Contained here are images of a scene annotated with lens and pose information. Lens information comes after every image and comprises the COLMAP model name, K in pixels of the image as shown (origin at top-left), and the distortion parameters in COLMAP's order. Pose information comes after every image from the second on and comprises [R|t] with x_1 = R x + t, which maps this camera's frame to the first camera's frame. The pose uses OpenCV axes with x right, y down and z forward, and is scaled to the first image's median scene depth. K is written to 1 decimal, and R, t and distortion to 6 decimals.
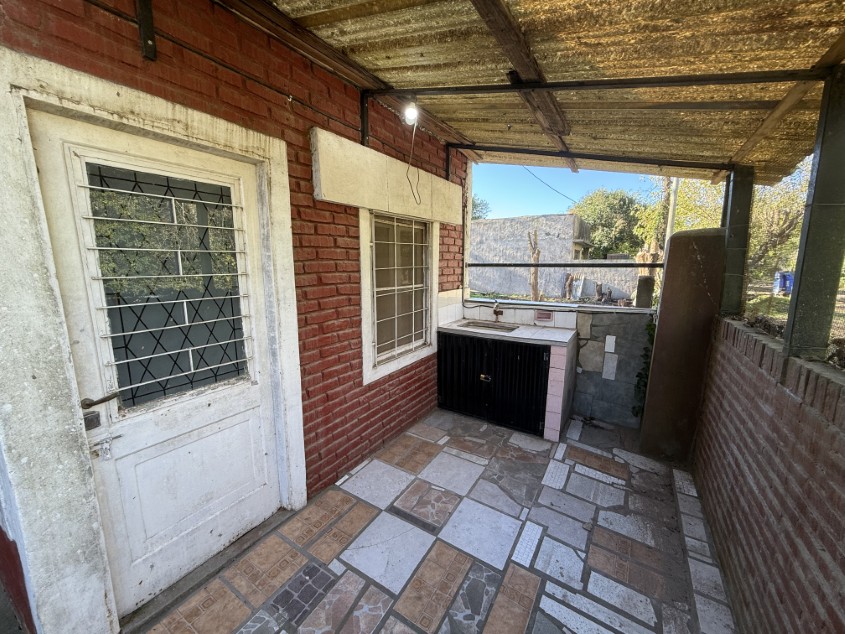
lens RADIAL K [[337.6, 0, 421.6], [0, 337.6, 317.8], [0, 0, 1]] dist [0.000259, 0.000059]
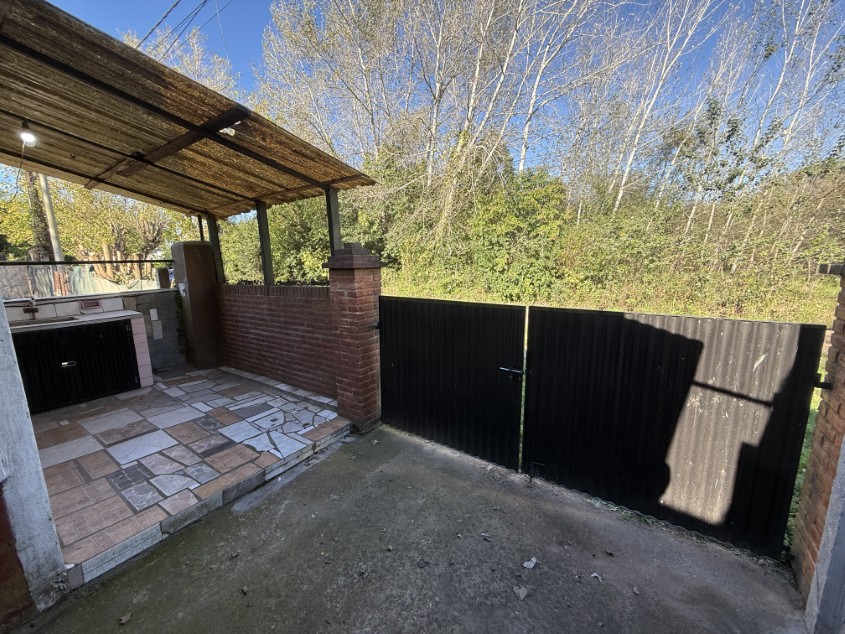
lens RADIAL K [[337.6, 0, 421.6], [0, 337.6, 317.8], [0, 0, 1]] dist [0.000259, 0.000059]
pose [[0.046916, -0.174673, 0.983508, -1.255781], [0.177584, 0.970367, 0.163868, 0.083766], [-0.982987, 0.166968, 0.076545, -0.387217]]
